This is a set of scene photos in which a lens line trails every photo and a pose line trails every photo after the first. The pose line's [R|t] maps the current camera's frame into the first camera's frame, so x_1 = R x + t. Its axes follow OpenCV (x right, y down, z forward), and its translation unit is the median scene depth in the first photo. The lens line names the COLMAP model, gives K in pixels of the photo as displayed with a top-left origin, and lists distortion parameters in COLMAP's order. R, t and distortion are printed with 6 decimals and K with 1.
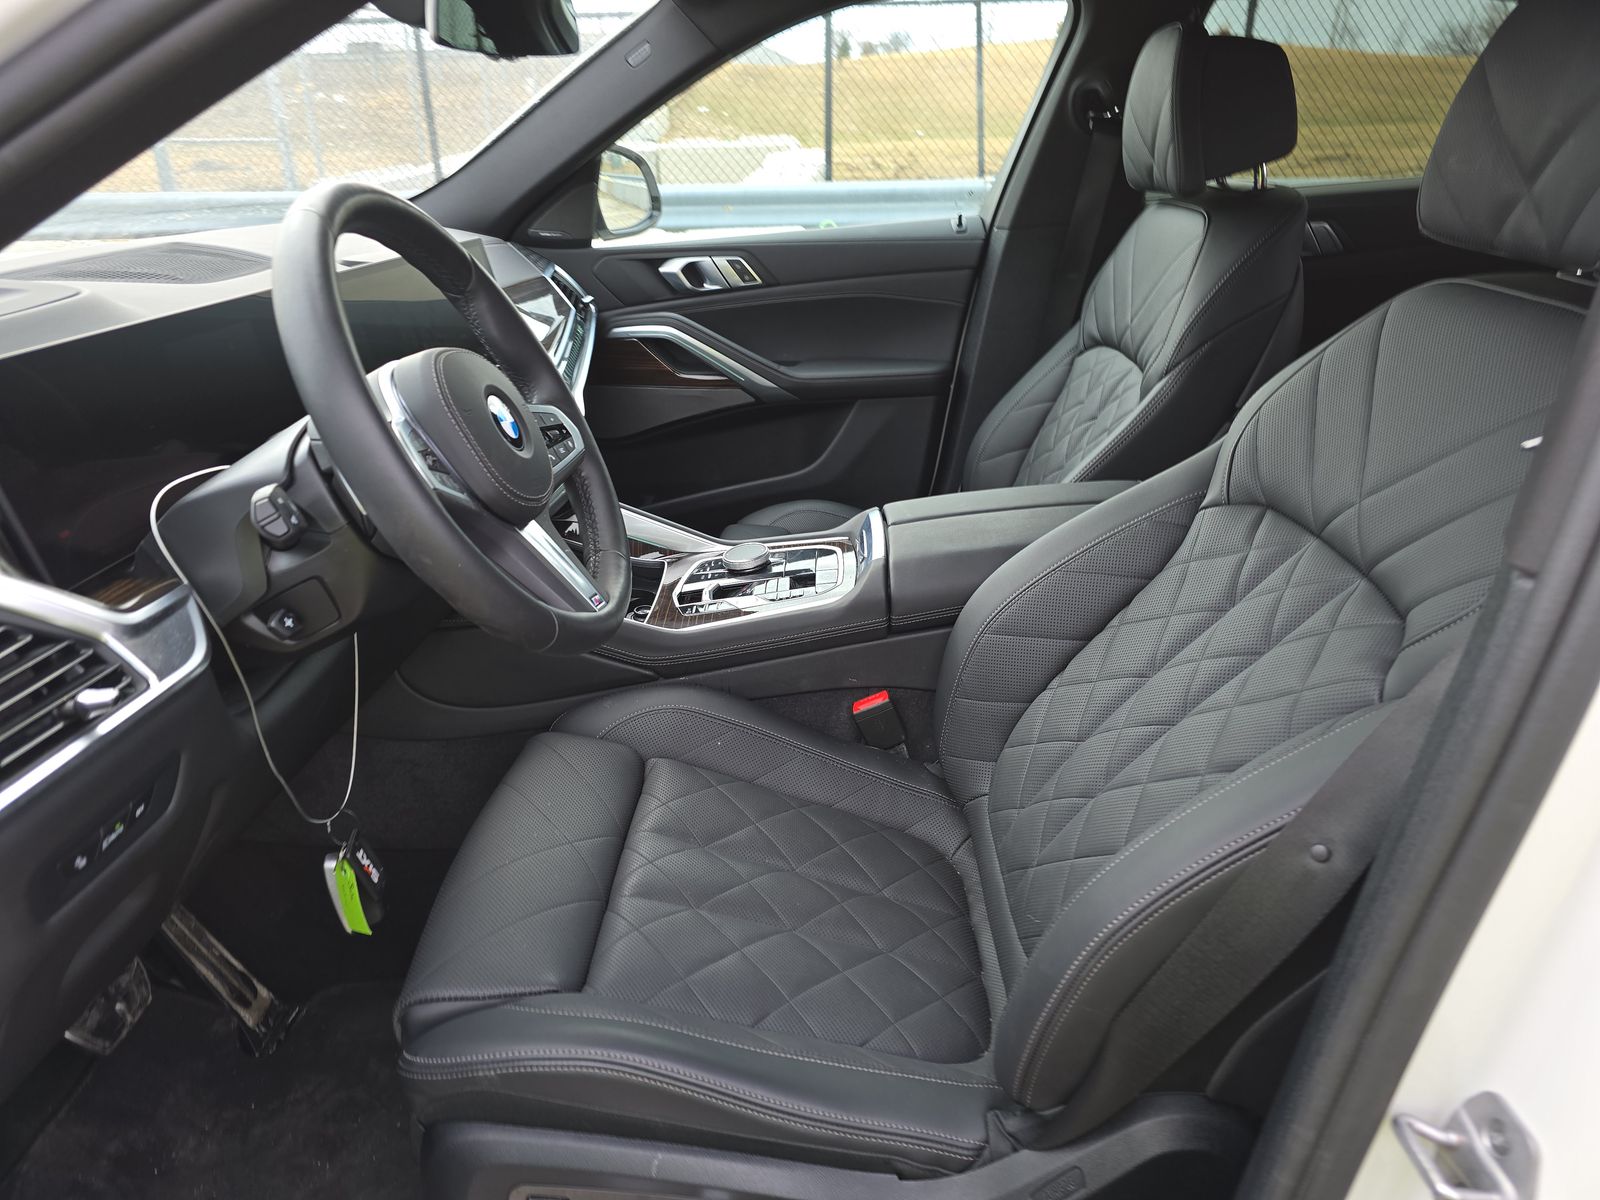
lens RADIAL K [[1037.2, 0, 820.4], [0, 1037.2, 599.1], [0, 0, 1]] dist [0.063218, -0.059832]
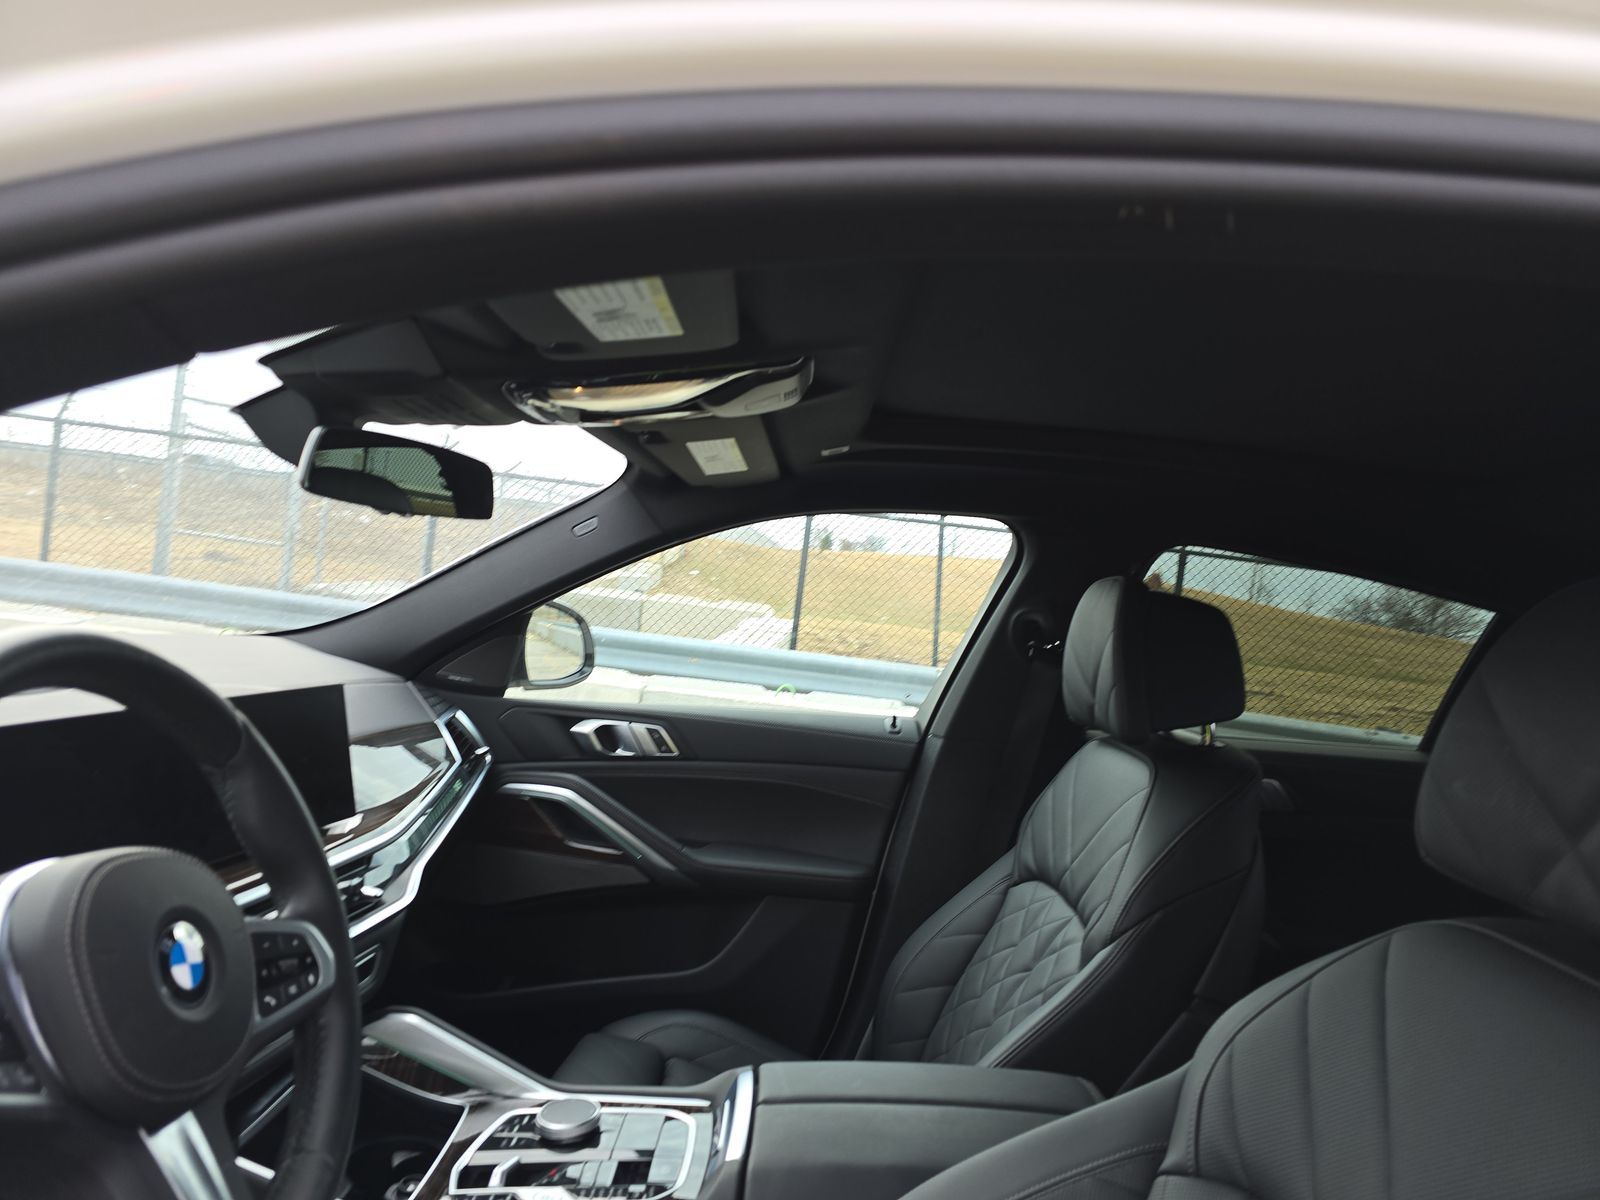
lens RADIAL K [[1037.2, 0, 820.4], [0, 1037.2, 599.1], [0, 0, 1]] dist [0.063218, -0.059832]
pose [[0.990744, 0.134105, 0.021037, 0.033506], [-0.113431, 0.903011, -0.414373, -0.066920], [-0.074566, 0.408151, 0.909864, 0.105113]]
